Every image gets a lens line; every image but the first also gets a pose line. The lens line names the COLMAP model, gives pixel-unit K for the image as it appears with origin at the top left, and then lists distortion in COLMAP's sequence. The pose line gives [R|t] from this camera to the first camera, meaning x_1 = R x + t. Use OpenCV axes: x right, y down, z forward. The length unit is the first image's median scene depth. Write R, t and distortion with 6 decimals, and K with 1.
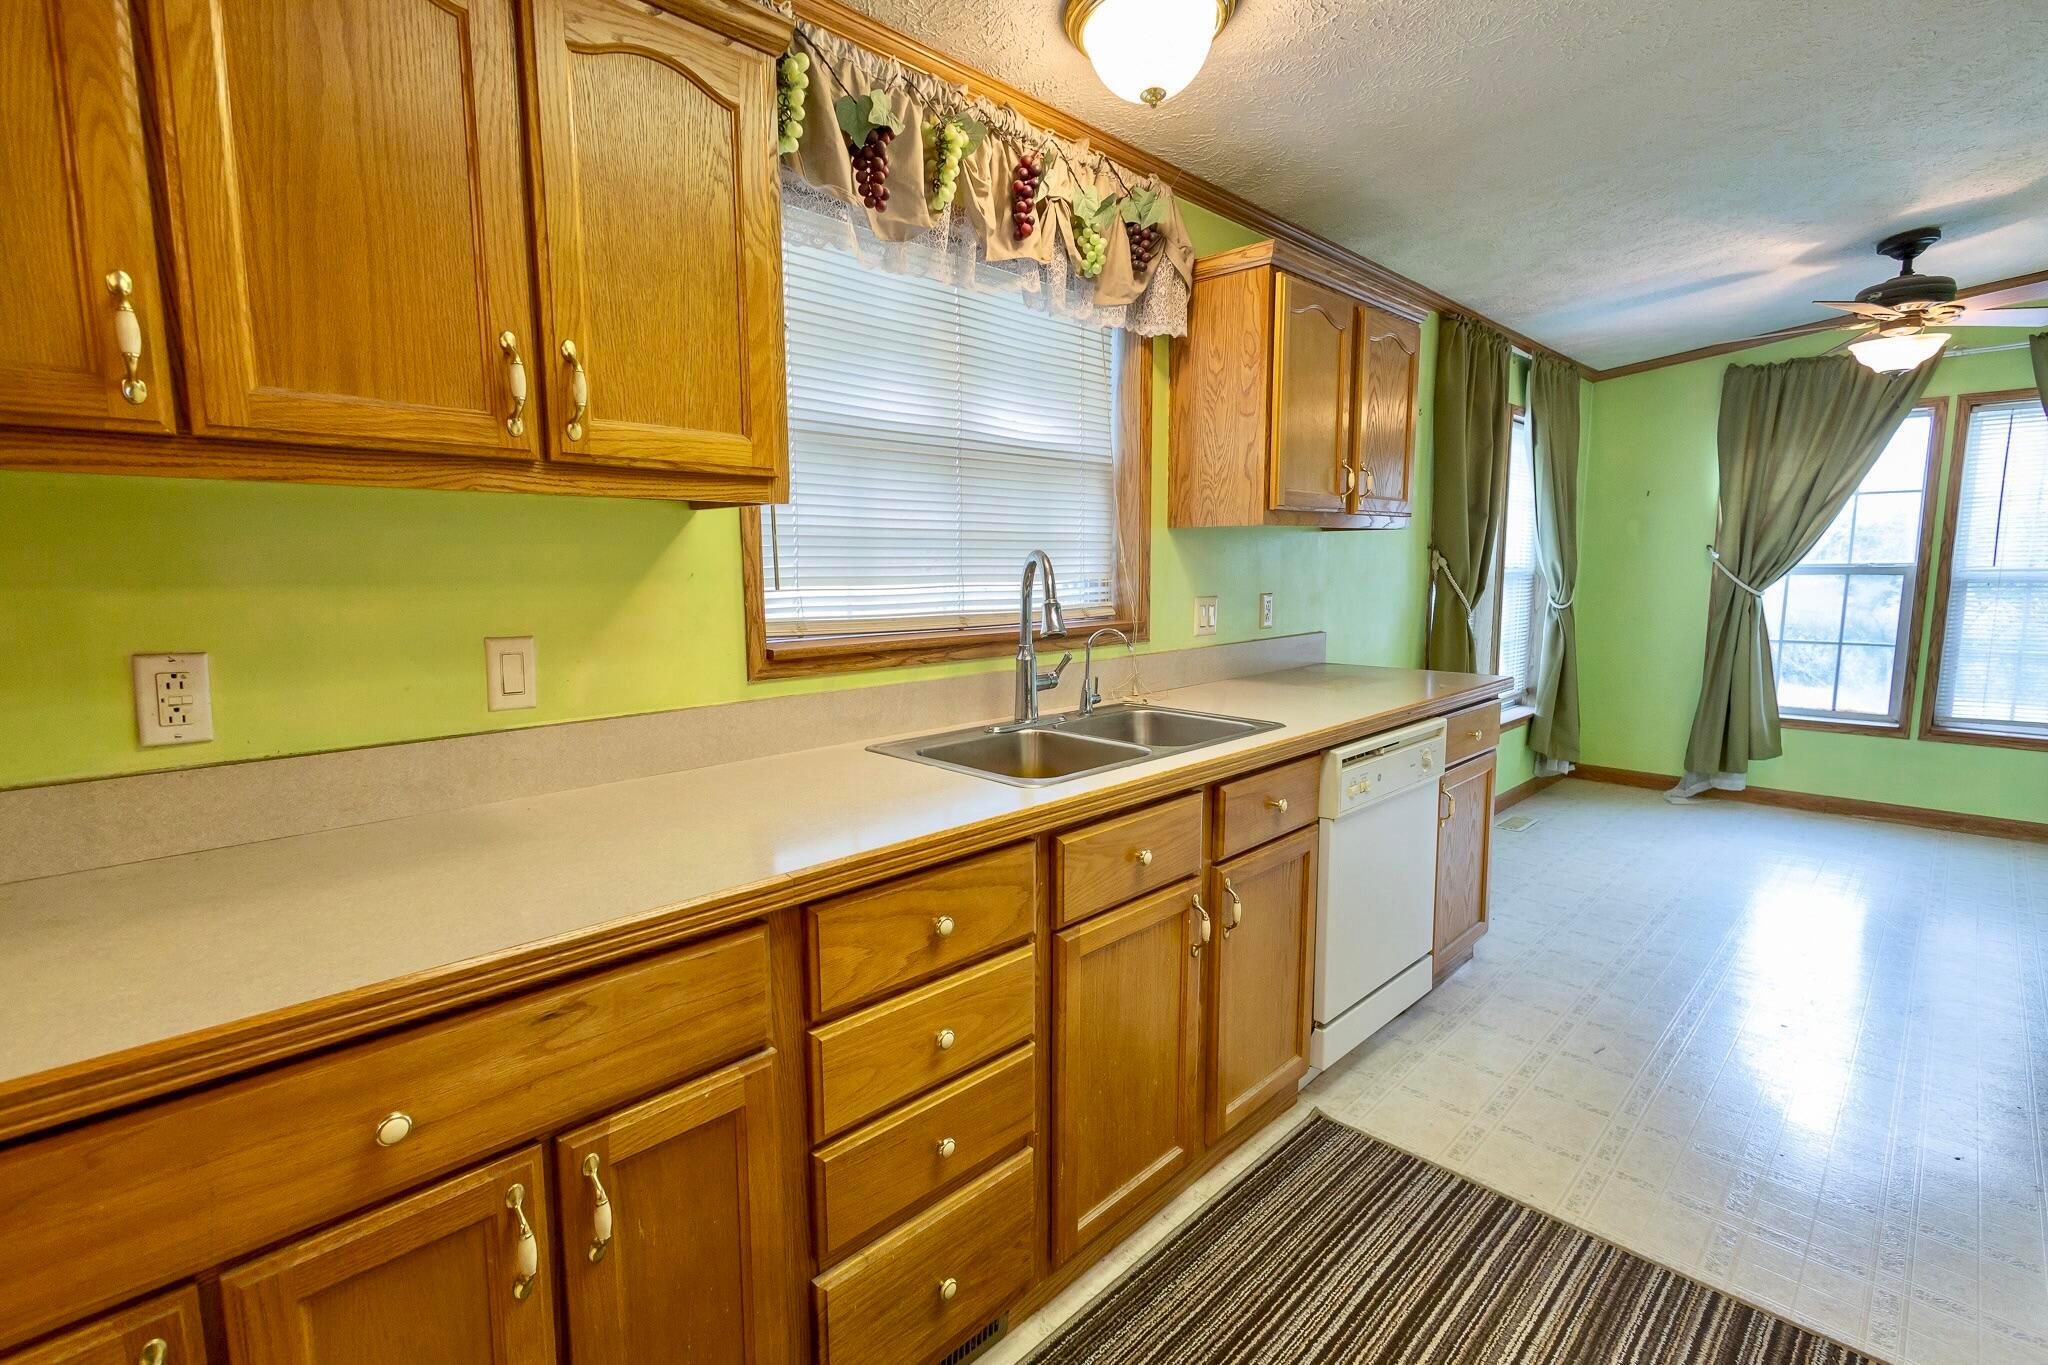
lens RADIAL K [[944.4, 0, 1021.3], [0, 944.4, 683.6], [0, 0, 1]] dist [0.012093, -0.004020]
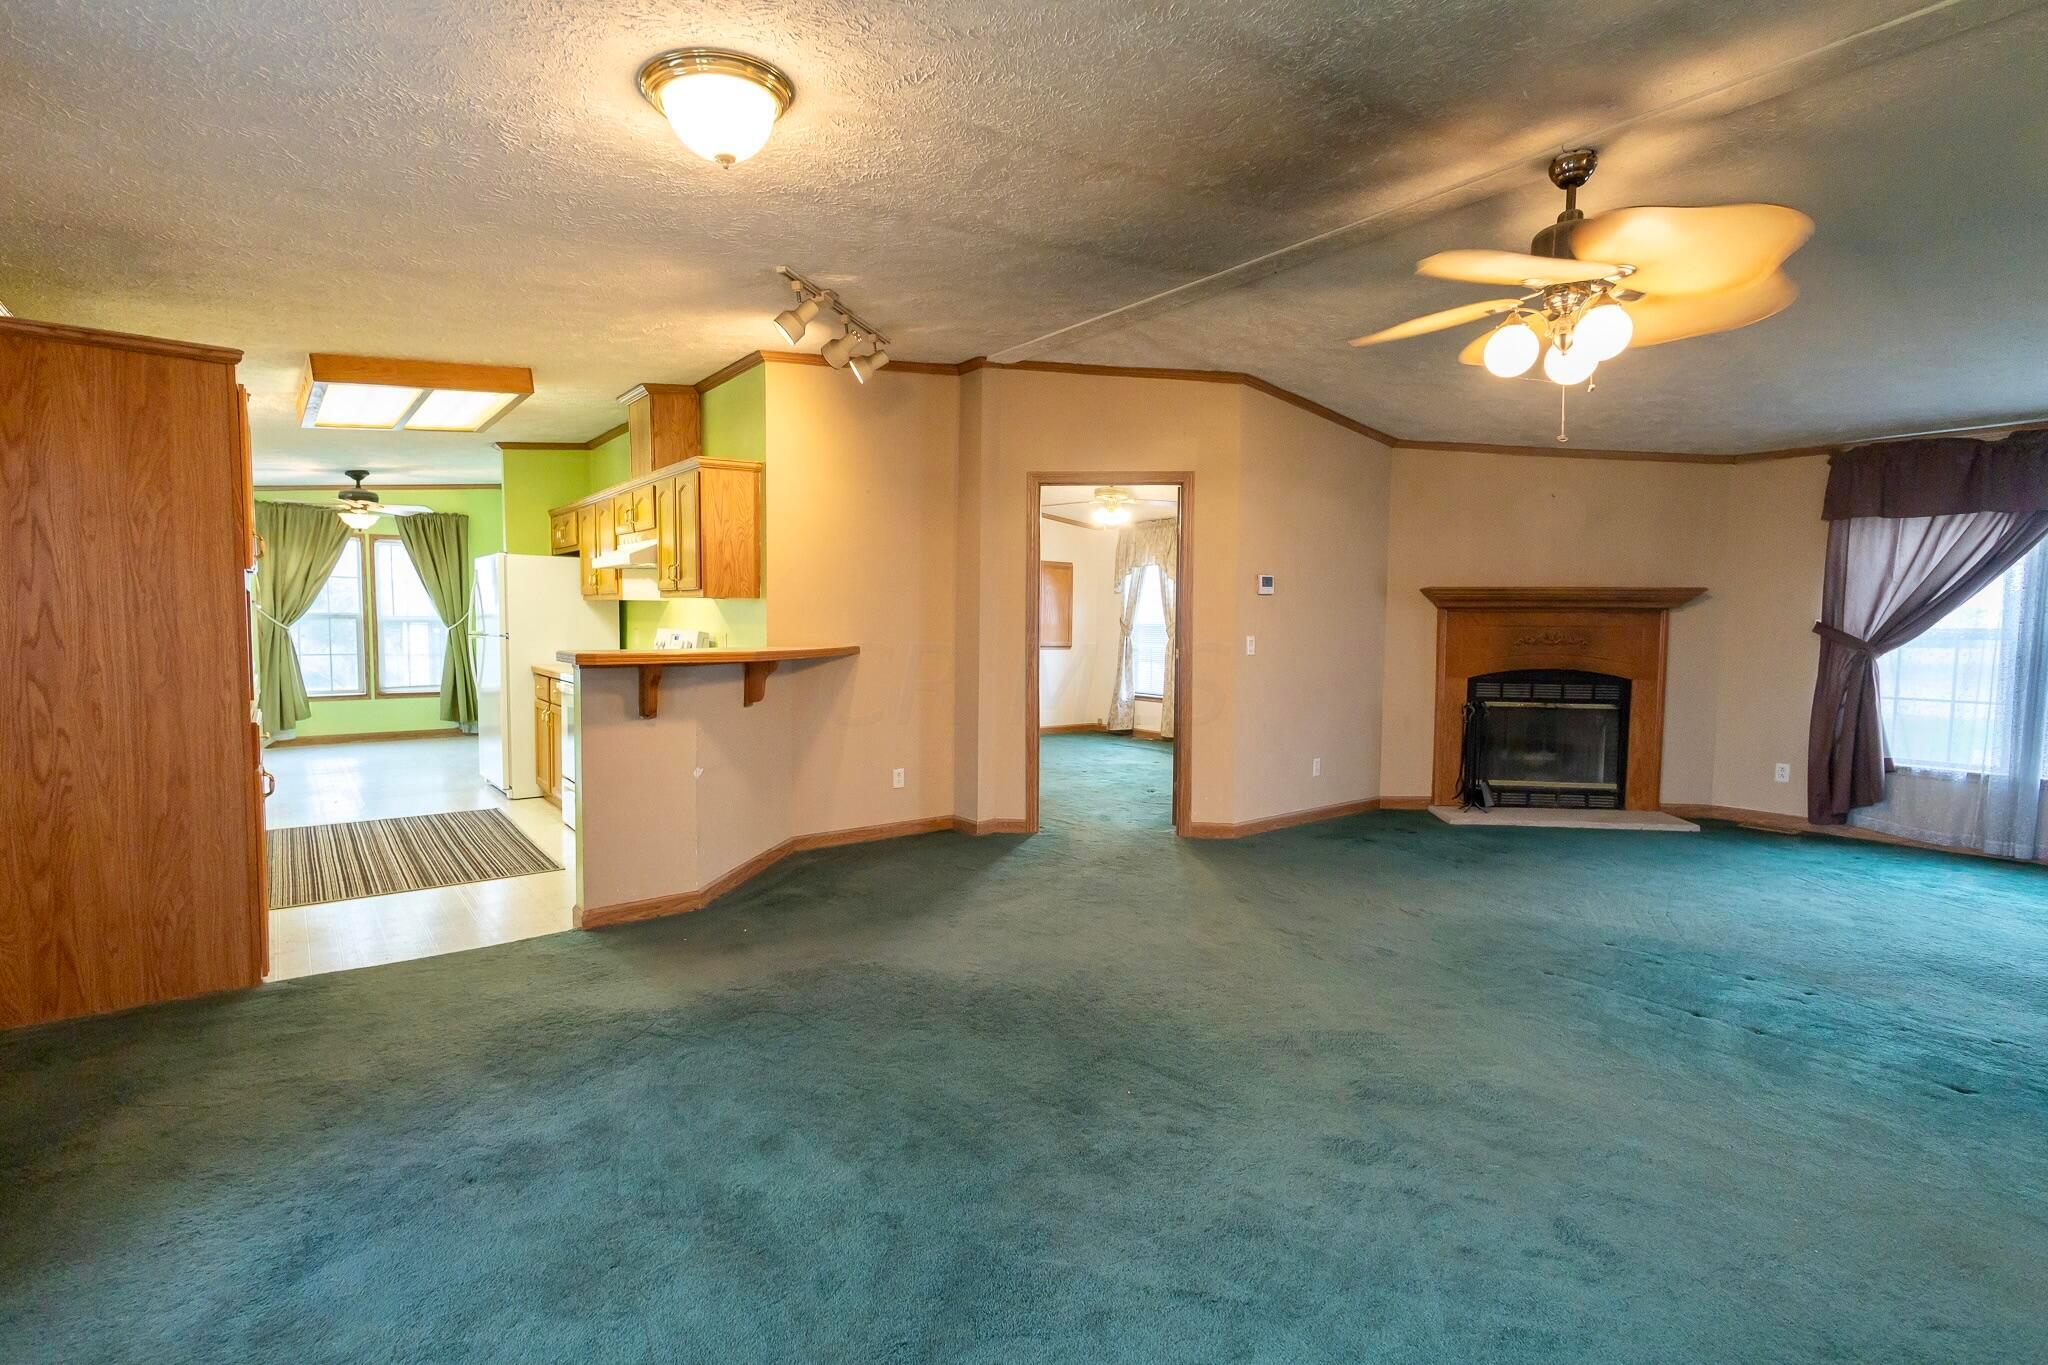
lens RADIAL K [[944.4, 0, 1021.3], [0, 944.4, 683.6], [0, 0, 1]] dist [0.012093, -0.004020]
pose [[0.120302, -0.058824, 0.990993, -1.573574], [0.115570, 0.992285, 0.044871, 0.164691], [-0.985987, 0.109131, 0.126172, -1.091122]]
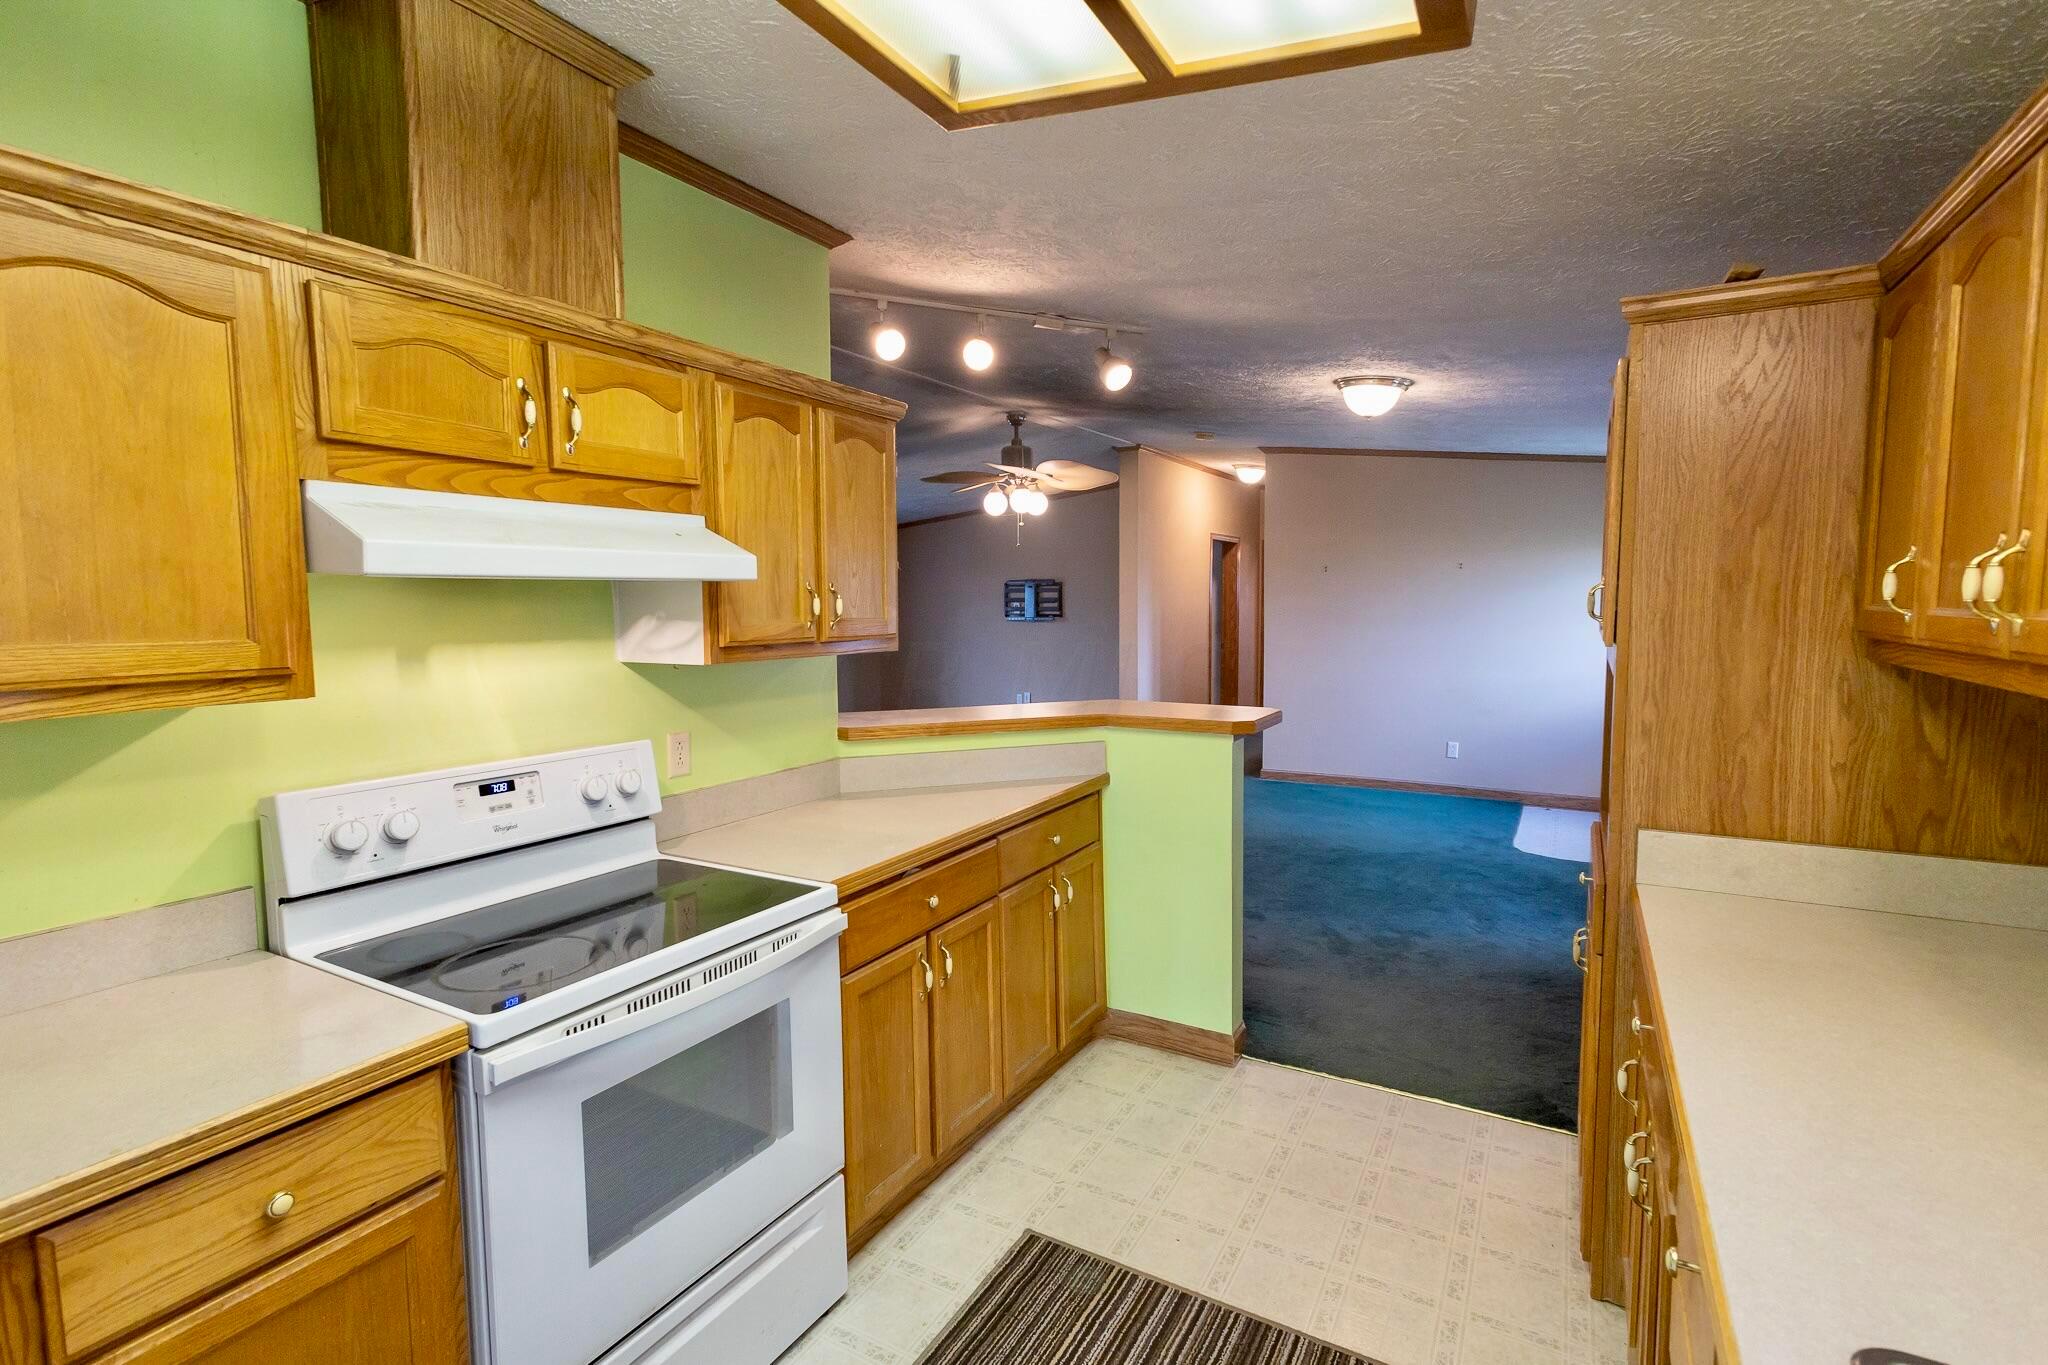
lens RADIAL K [[944.4, 0, 1021.3], [0, 944.4, 683.6], [0, 0, 1]] dist [0.012093, -0.004020]
pose [[-0.966654, 0.035375, -0.253630, 0.312076], [-0.020299, 0.976712, 0.213591, -0.182136], [0.255279, 0.211617, -0.943425, 0.761575]]
